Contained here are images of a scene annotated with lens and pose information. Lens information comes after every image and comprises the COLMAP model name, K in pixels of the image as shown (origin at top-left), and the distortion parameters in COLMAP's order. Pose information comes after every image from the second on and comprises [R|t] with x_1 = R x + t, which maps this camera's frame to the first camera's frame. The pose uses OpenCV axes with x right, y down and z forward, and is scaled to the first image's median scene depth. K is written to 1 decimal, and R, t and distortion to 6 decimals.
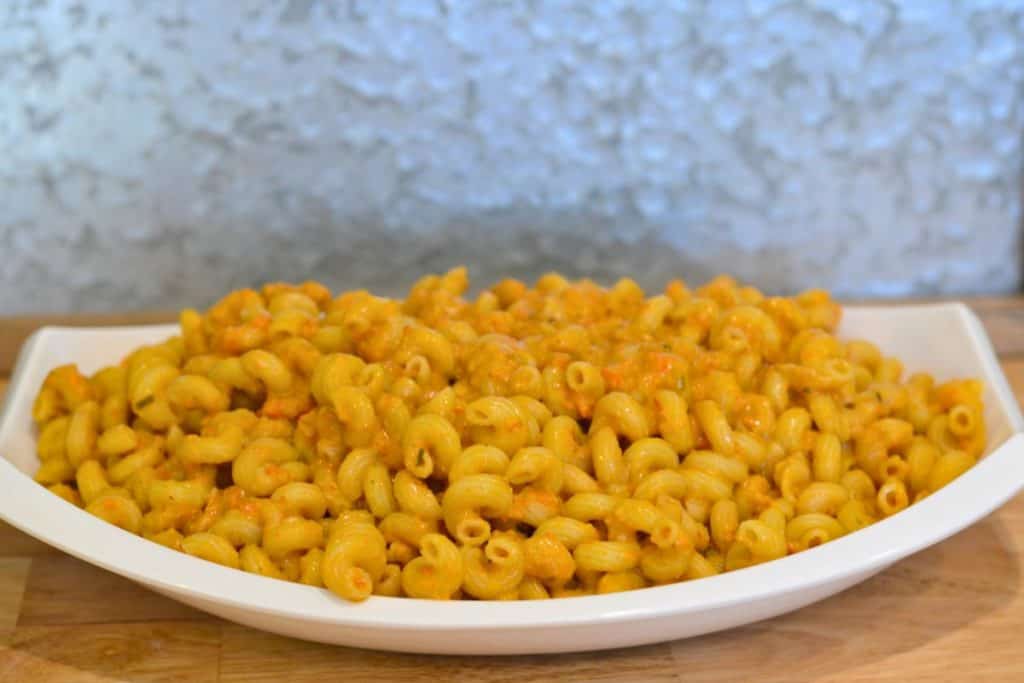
lens RADIAL K [[2204.5, 0, 512.0], [0, 2204.5, 341.5], [0, 0, 1]] dist [-0.080741, -0.552506]
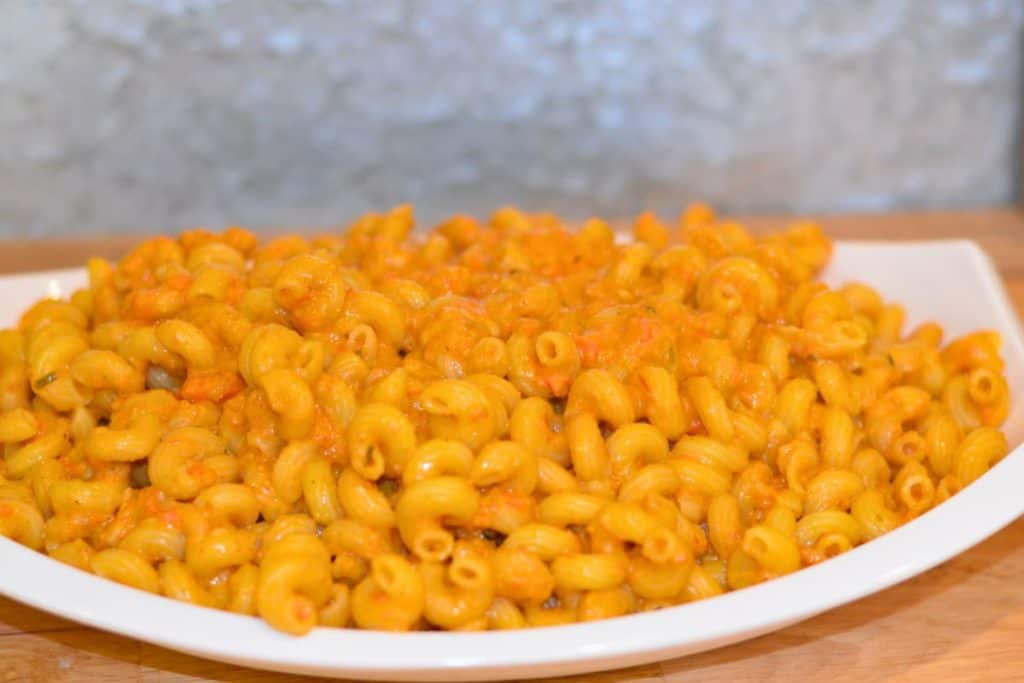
lens RADIAL K [[2204.5, 0, 512.0], [0, 2204.5, 341.5], [0, 0, 1]] dist [-0.080741, -0.552506]
pose [[0.999350, -0.012505, 0.033811, -0.013815], [0.010357, 0.997962, 0.062962, -0.041485], [-0.034530, -0.062571, 0.997443, 0.142449]]
